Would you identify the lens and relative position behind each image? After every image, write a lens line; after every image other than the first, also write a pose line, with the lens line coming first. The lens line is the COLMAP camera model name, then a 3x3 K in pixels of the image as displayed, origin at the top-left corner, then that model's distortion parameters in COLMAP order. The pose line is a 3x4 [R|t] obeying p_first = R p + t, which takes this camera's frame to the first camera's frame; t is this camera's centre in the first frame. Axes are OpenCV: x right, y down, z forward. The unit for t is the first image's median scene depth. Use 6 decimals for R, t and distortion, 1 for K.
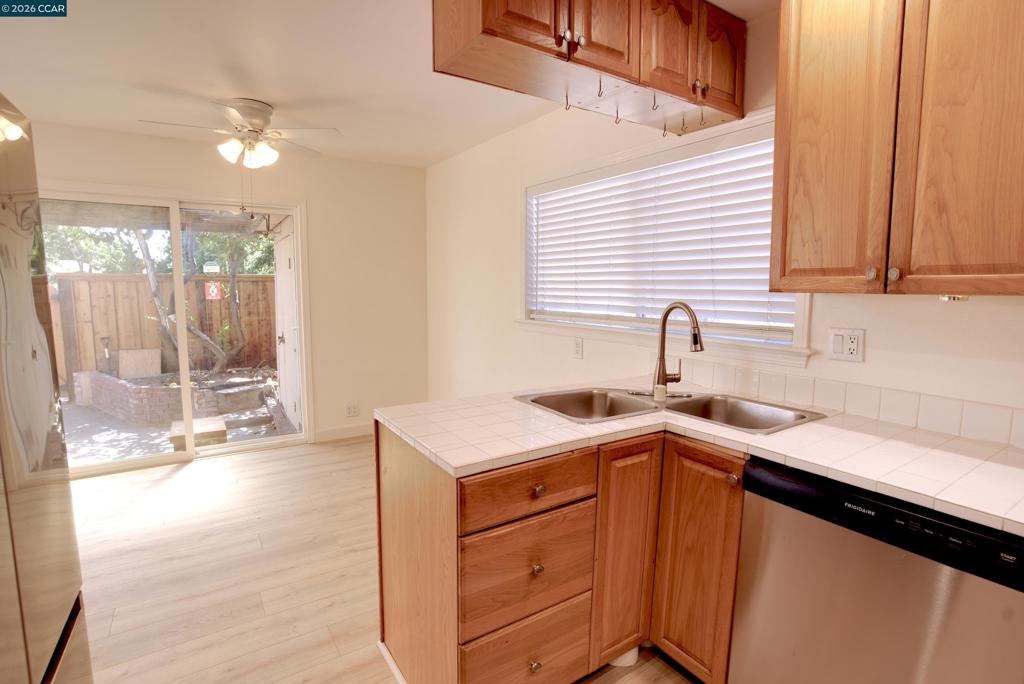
lens RADIAL K [[503.2, 0, 509.1], [0, 503.2, 337.3], [0, 0, 1]] dist [-0.058502, 0.021784]
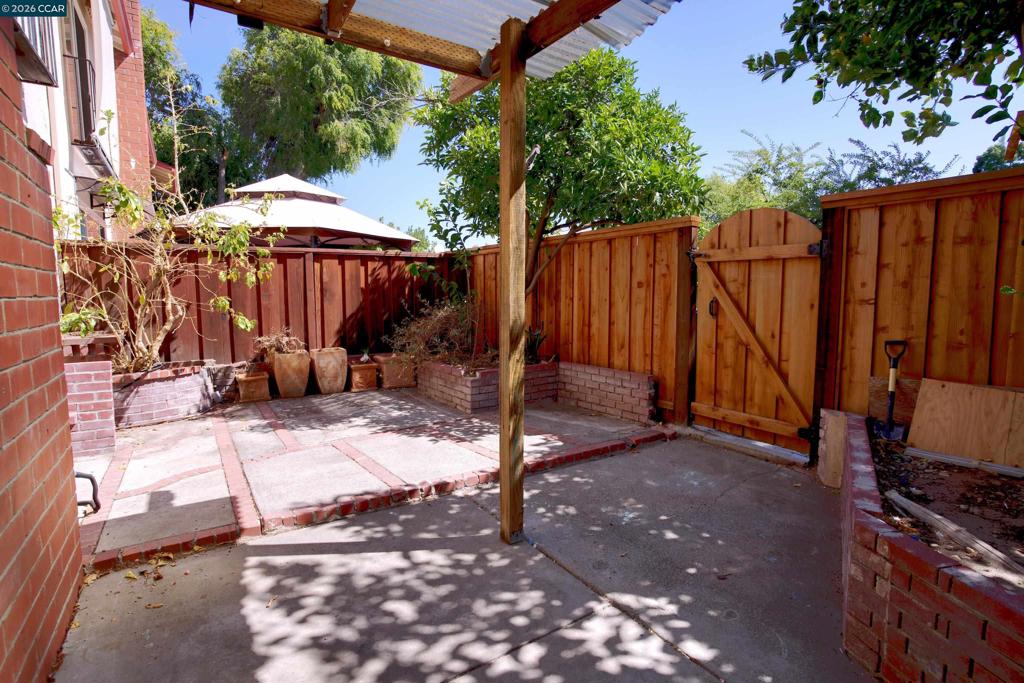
lens RADIAL K [[503.2, 0, 515.4], [0, 503.2, 341.2], [0, 0, 1]] dist [-0.058502, 0.021784]
pose [[0.019530, 0.095202, -0.995266, -0.443776], [-0.097425, 0.990900, 0.092873, -0.007504], [0.995051, 0.095150, 0.028627, 0.703200]]
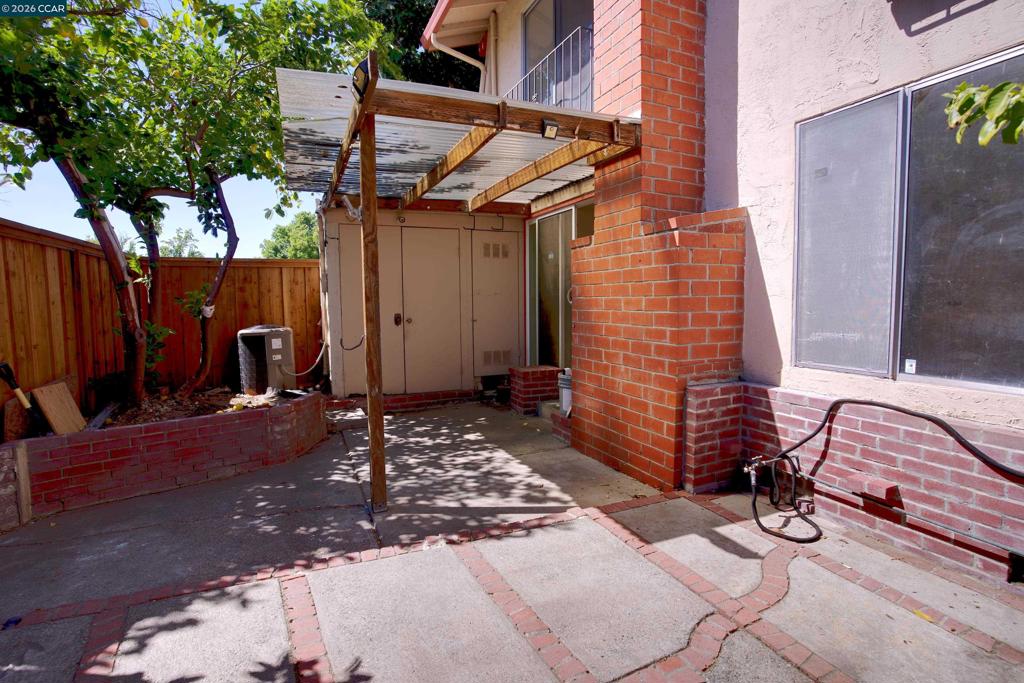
lens RADIAL K [[503.2, 0, 516.8], [0, 503.2, 341.4], [0, 0, 1]] dist [-0.058502, 0.021784]
pose [[0.155160, -0.085909, 0.984147, -1.248116], [0.108740, 0.991643, 0.069419, -0.000462], [-0.981886, 0.096245, 0.163205, 0.503163]]
